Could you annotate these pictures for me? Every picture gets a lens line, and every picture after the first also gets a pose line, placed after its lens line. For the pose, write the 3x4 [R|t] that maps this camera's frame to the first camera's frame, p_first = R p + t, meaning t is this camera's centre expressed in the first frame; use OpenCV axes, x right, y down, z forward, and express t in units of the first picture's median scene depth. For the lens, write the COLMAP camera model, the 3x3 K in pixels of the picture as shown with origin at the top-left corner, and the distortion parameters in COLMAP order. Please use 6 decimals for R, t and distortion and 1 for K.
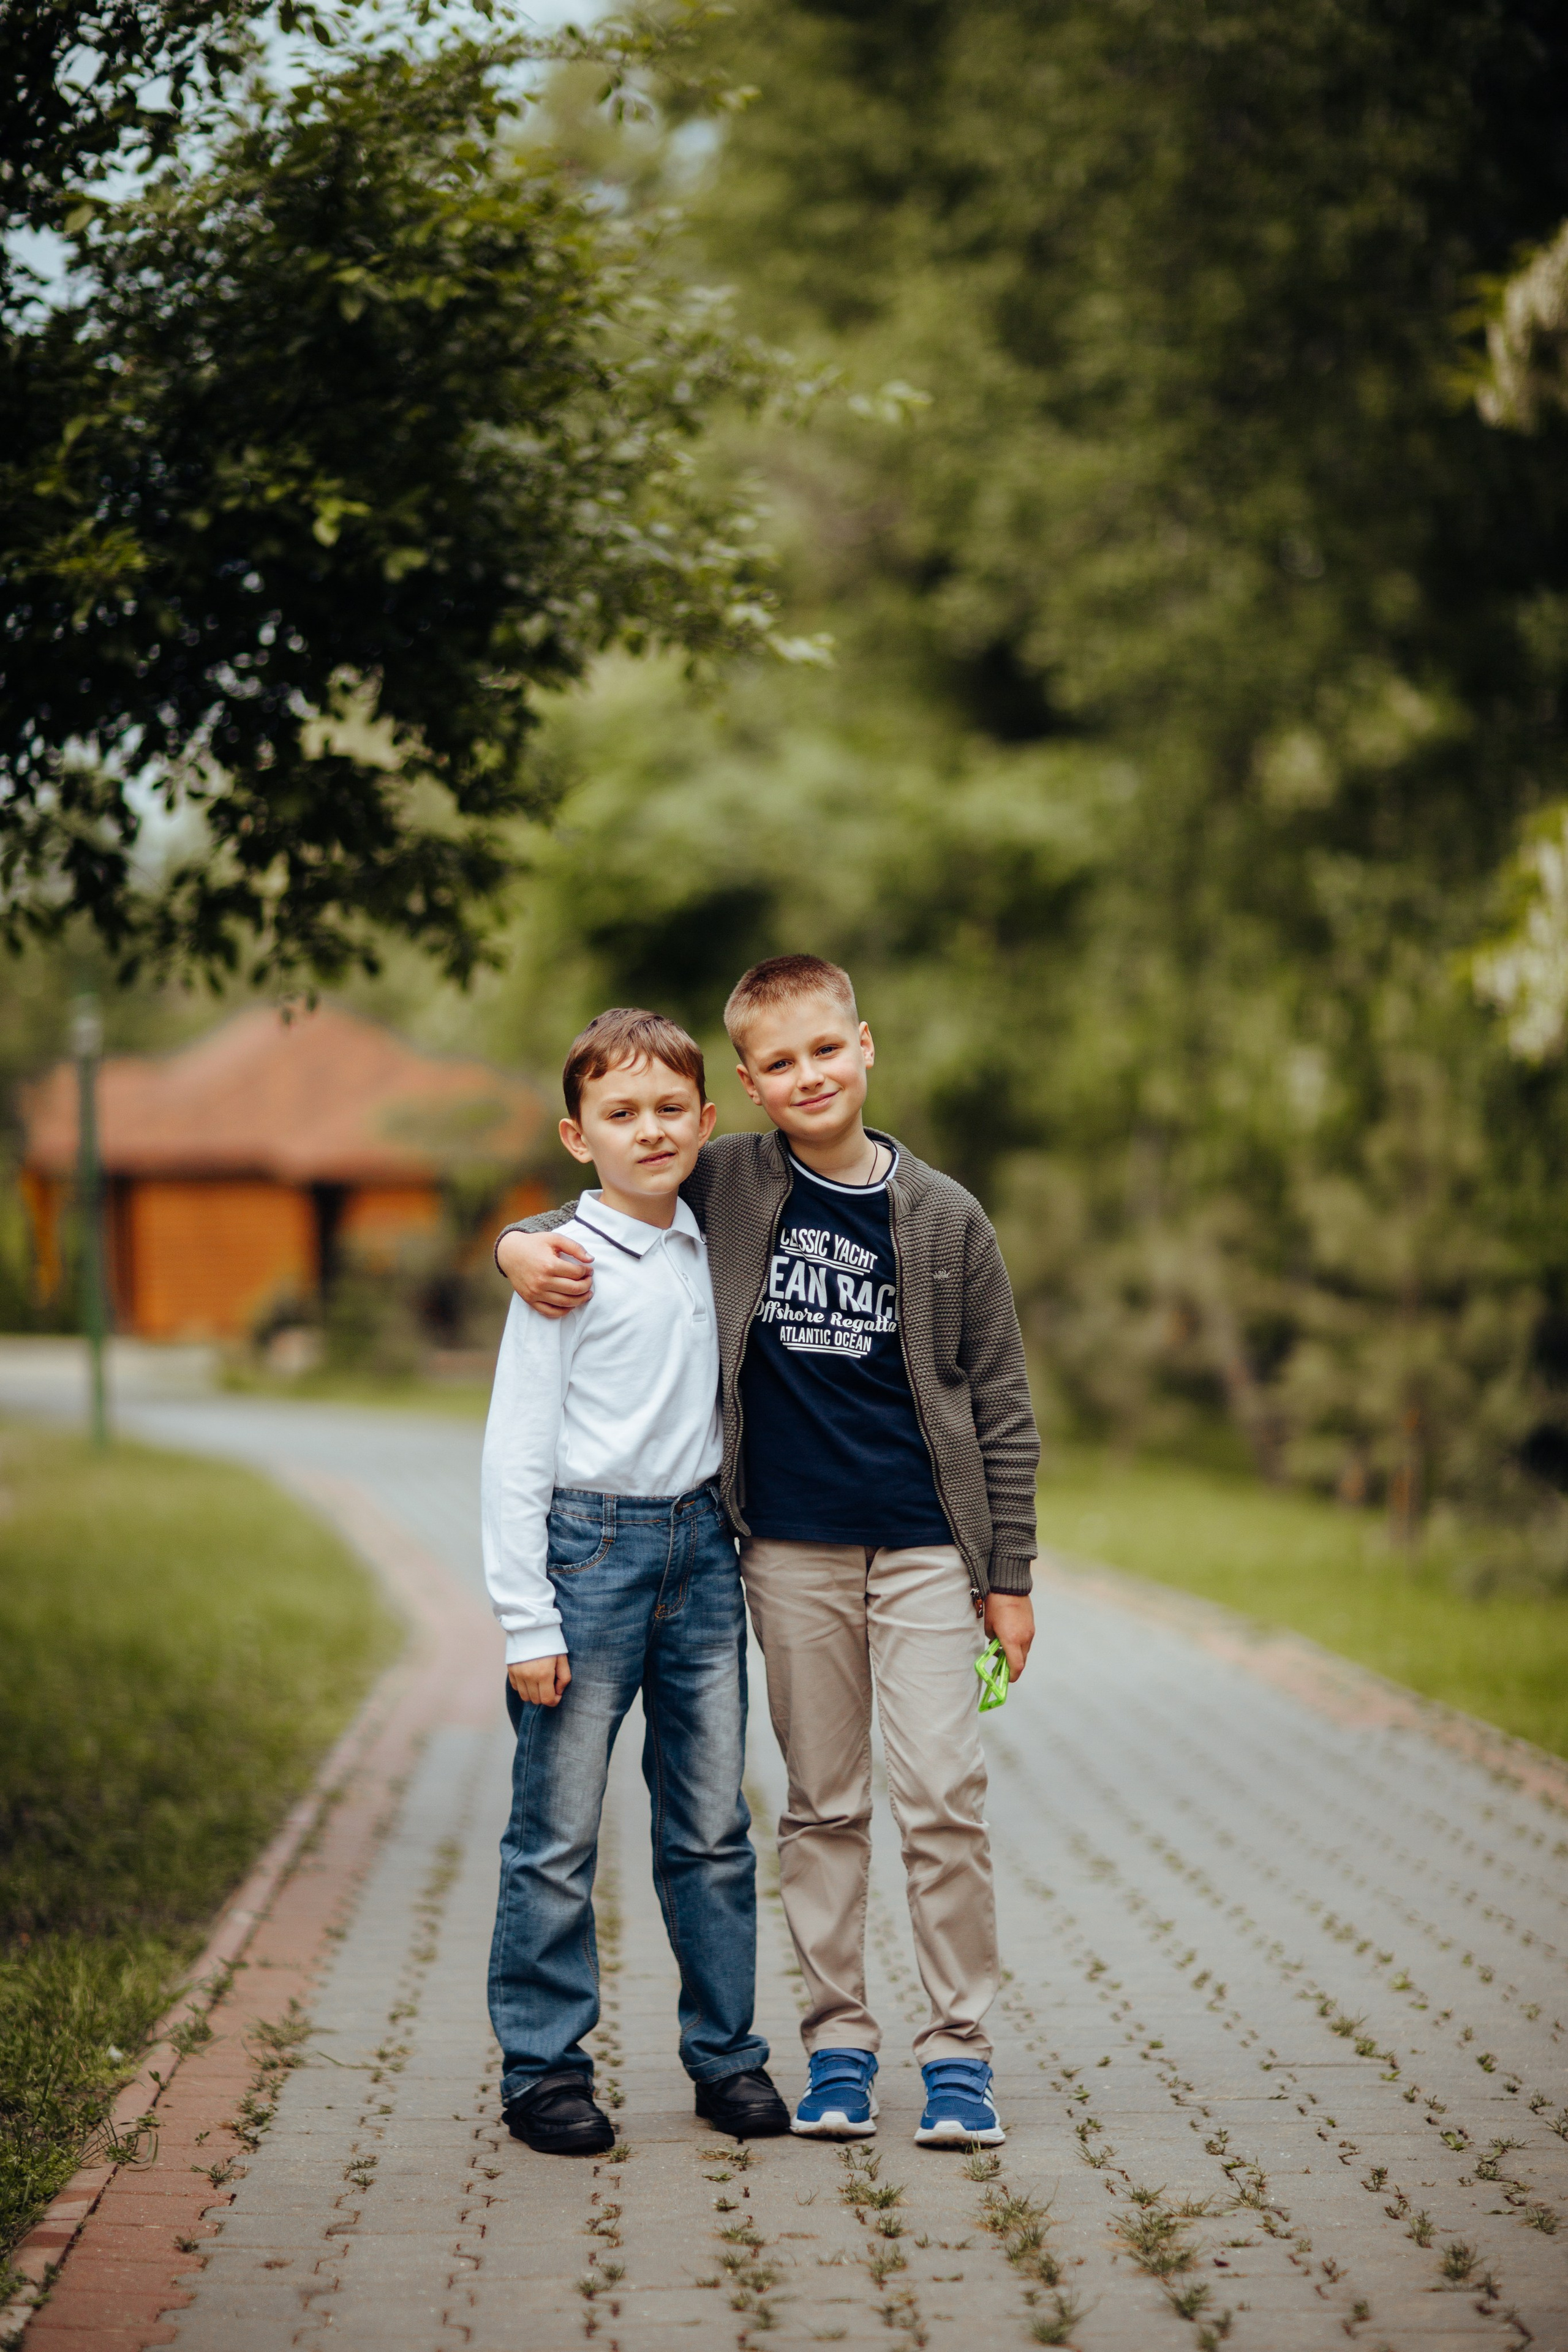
lens RADIAL K [[6064.4, 0, 566.0], [0, 6064.4, 1174.5], [0, 0, 1]] dist [-0.073081, 0.885795]
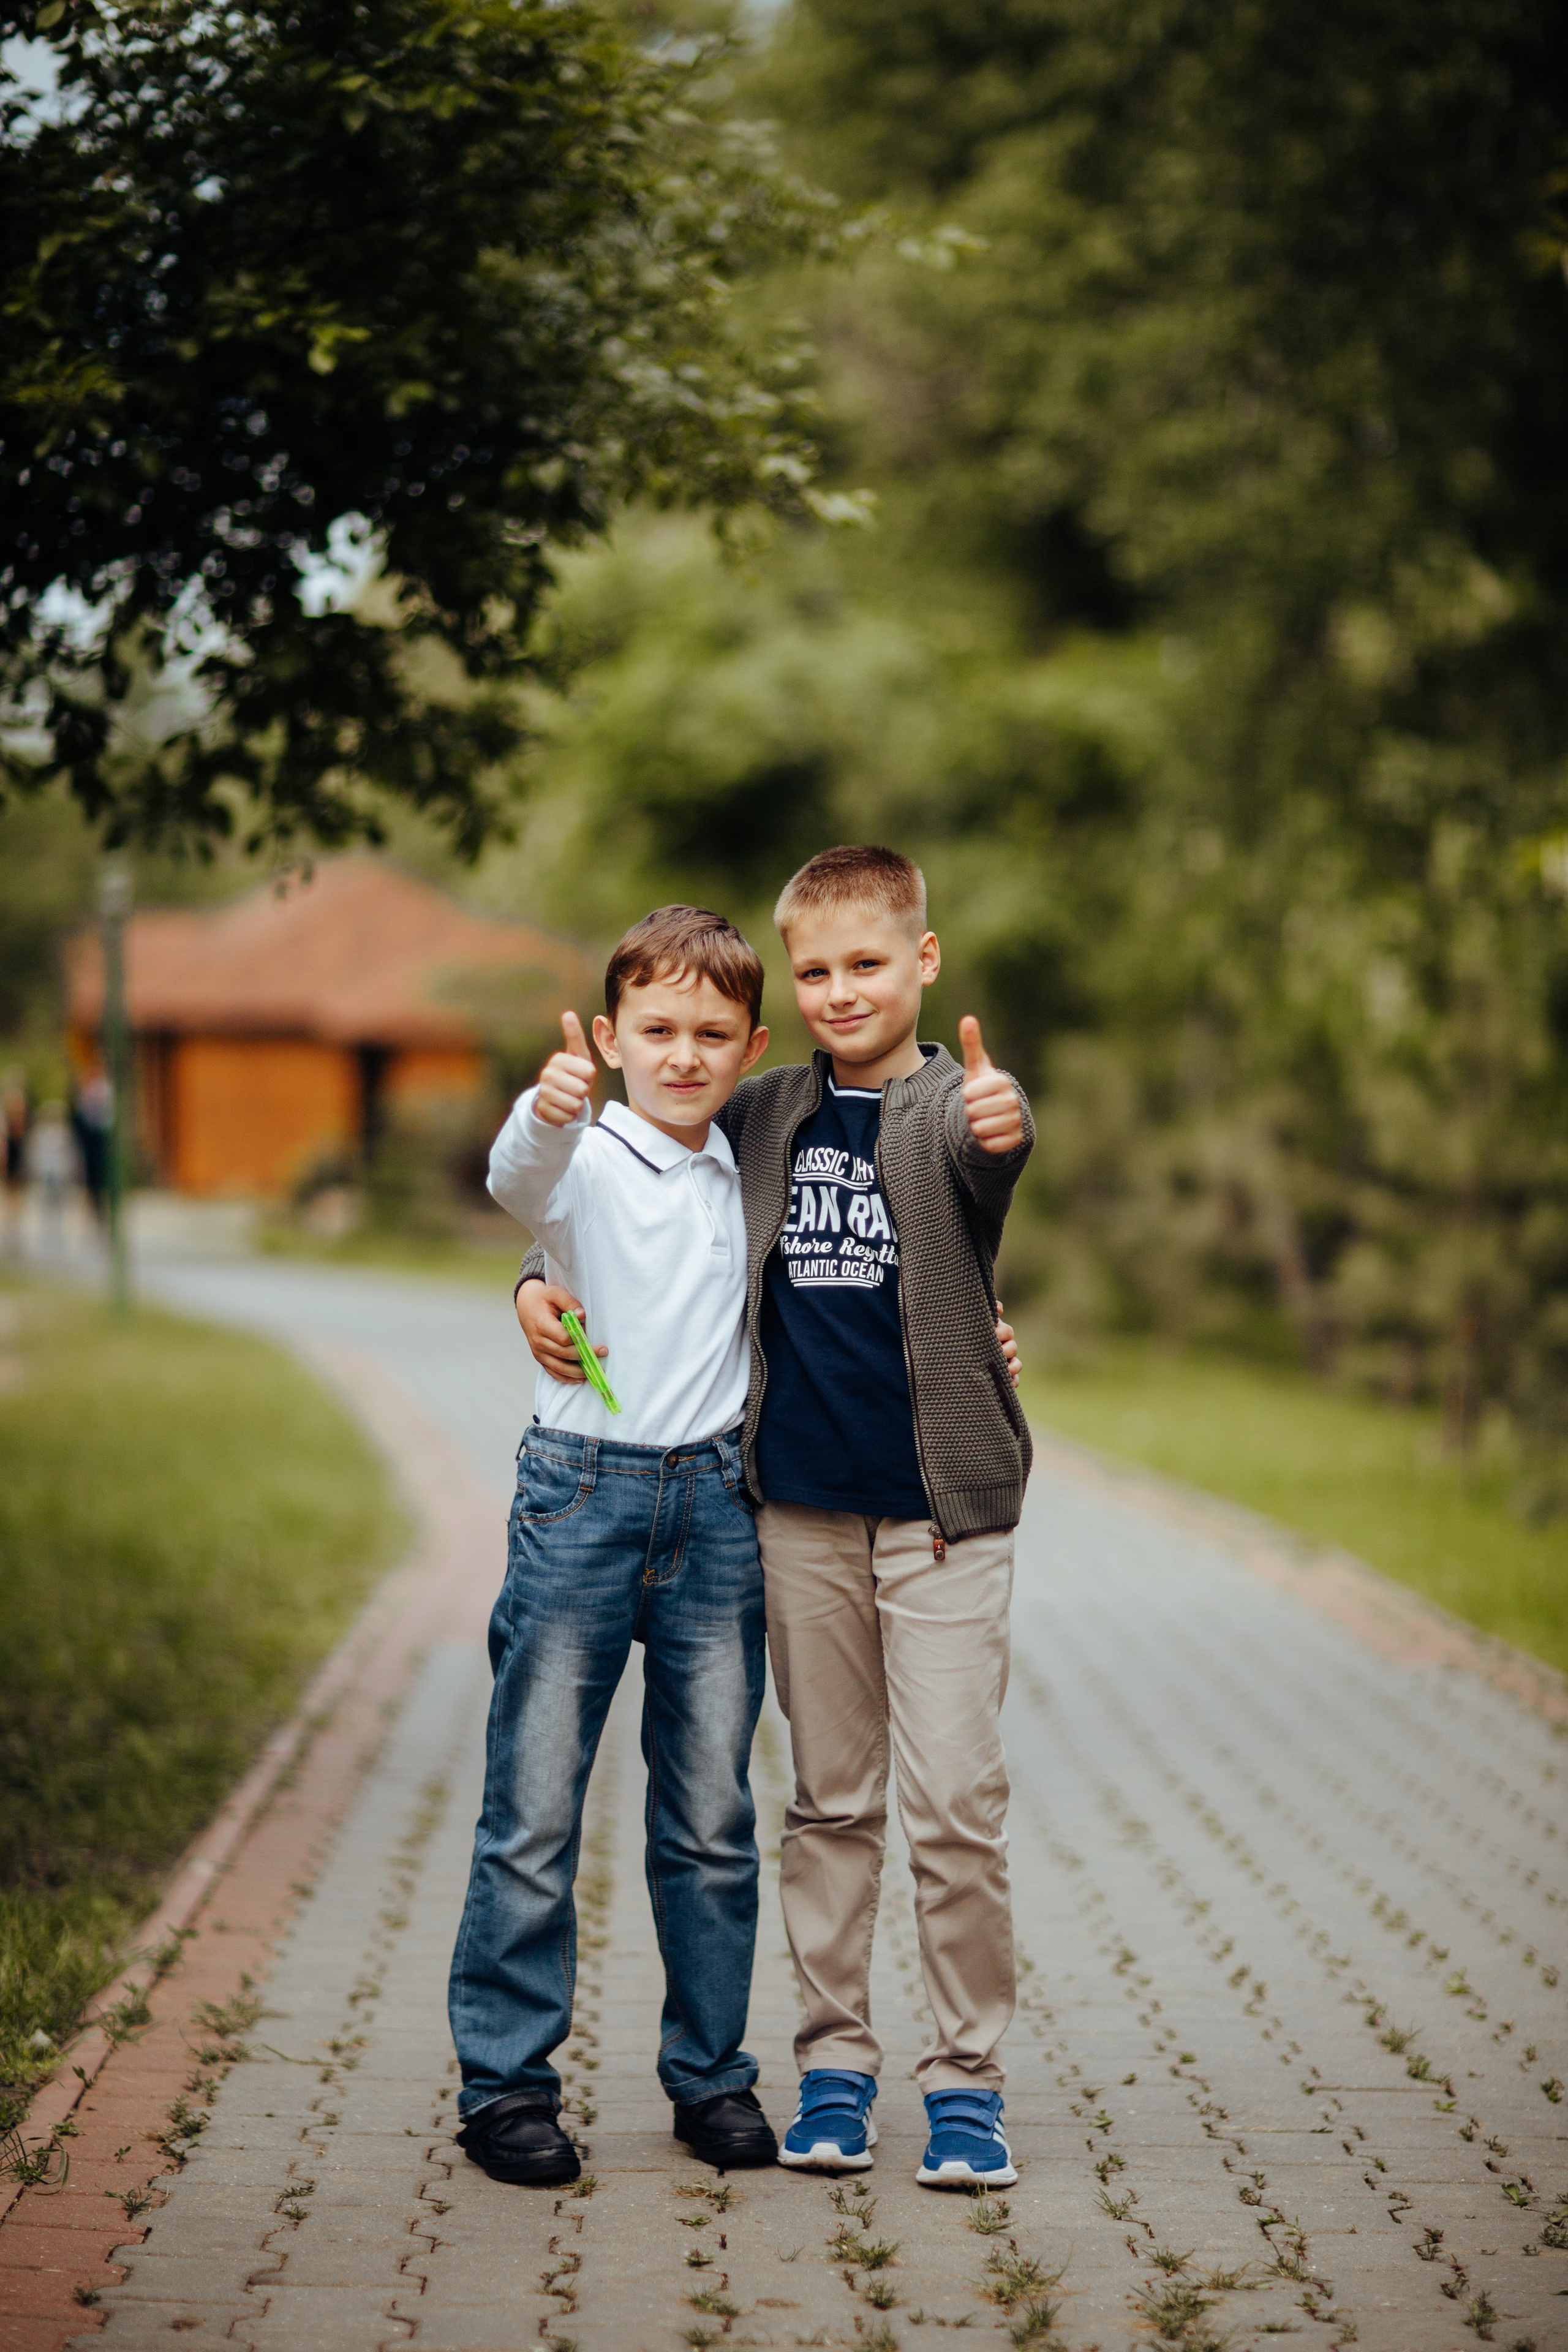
lens RADIAL K [[5877.7, 0, 784.0], [0, 5877.7, 1176.0], [0, 0, 1]] dist [0.010773, -0.665056]
pose [[0.999450, 0.021611, 0.025170, 0.011248], [-0.022260, 0.999419, 0.025803, -0.008794], [-0.024598, -0.026349, 0.999350, 0.117571]]
